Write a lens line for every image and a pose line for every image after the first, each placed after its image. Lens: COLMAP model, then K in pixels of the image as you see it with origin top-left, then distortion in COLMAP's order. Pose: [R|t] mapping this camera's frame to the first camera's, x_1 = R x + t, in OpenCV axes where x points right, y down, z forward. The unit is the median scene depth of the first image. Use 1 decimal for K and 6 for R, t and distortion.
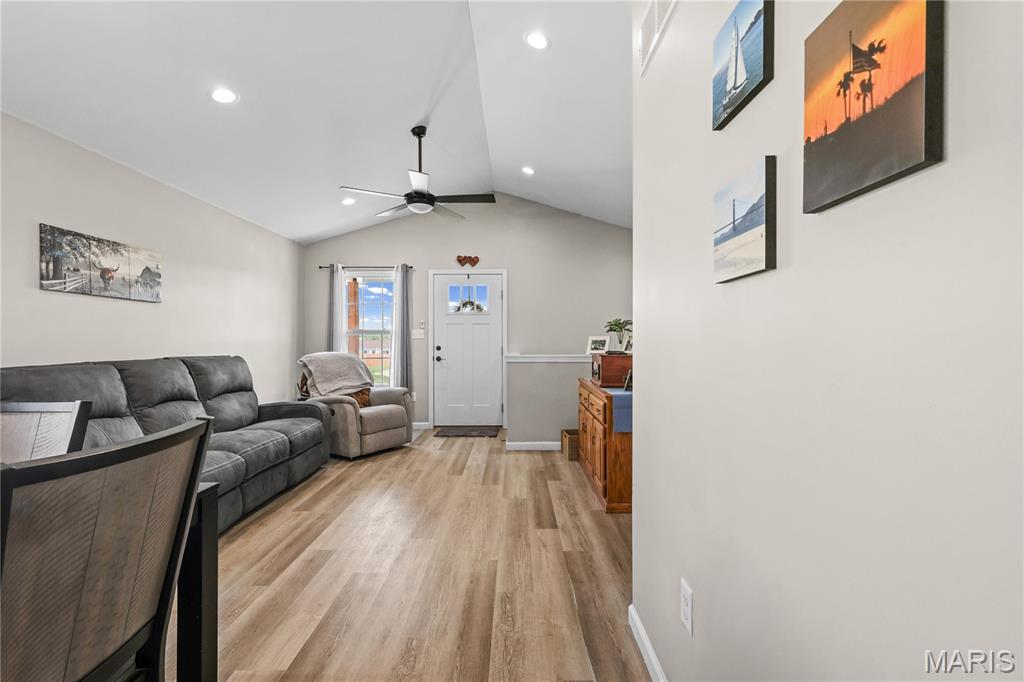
lens RADIAL K [[445.6, 0, 508.0], [0, 445.6, 342.1], [0, 0, 1]] dist [0.003224, 0.000957]
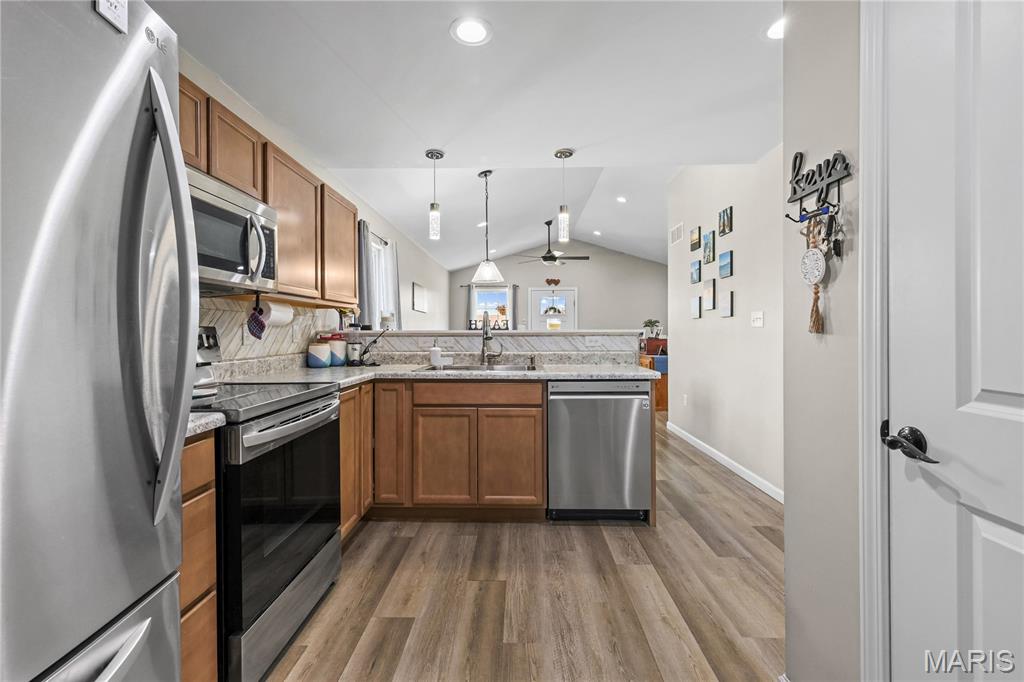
lens RADIAL K [[445.6, 0, 508.6], [0, 445.6, 330.1], [0, 0, 1]] dist [0.003224, 0.000957]
pose [[0.999891, 0.000993, -0.014711, -0.345796], [-0.001115, 0.999965, -0.008237, 0.005955], [0.014702, 0.008252, 0.999858, -0.928119]]
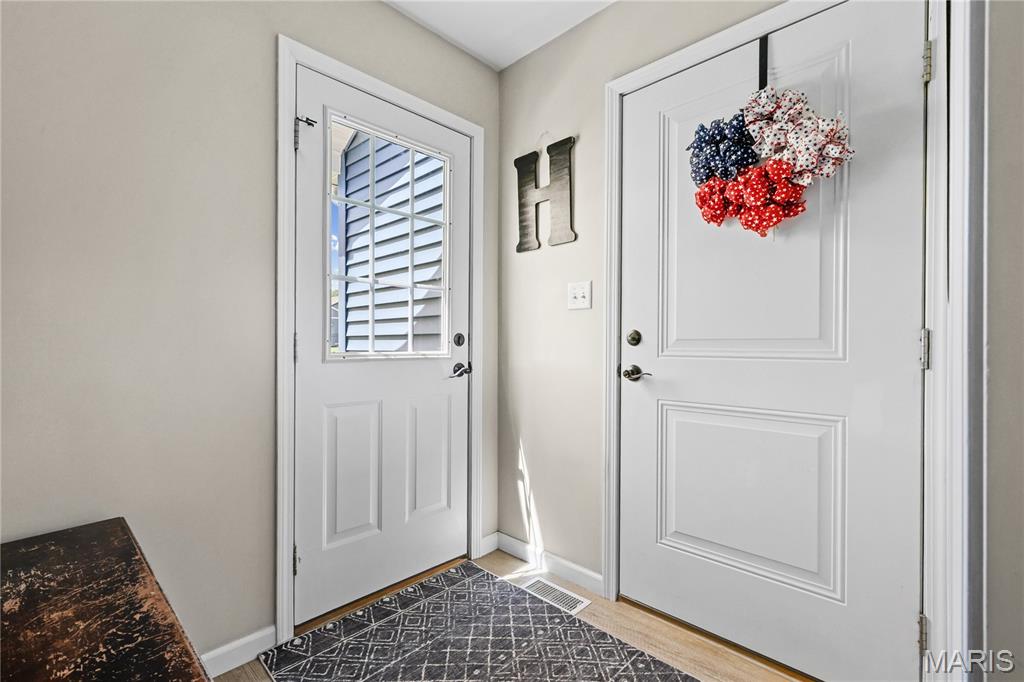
lens RADIAL K [[445.6, 0, 512.8], [0, 445.6, 342.1], [0, 0, 1]] dist [0.003224, 0.000957]
pose [[0.730816, 0.011112, -0.682484, -0.017658], [-0.008166, 0.999938, 0.007536, 0.022808], [0.682526, 0.000066, 0.730861, 1.110868]]
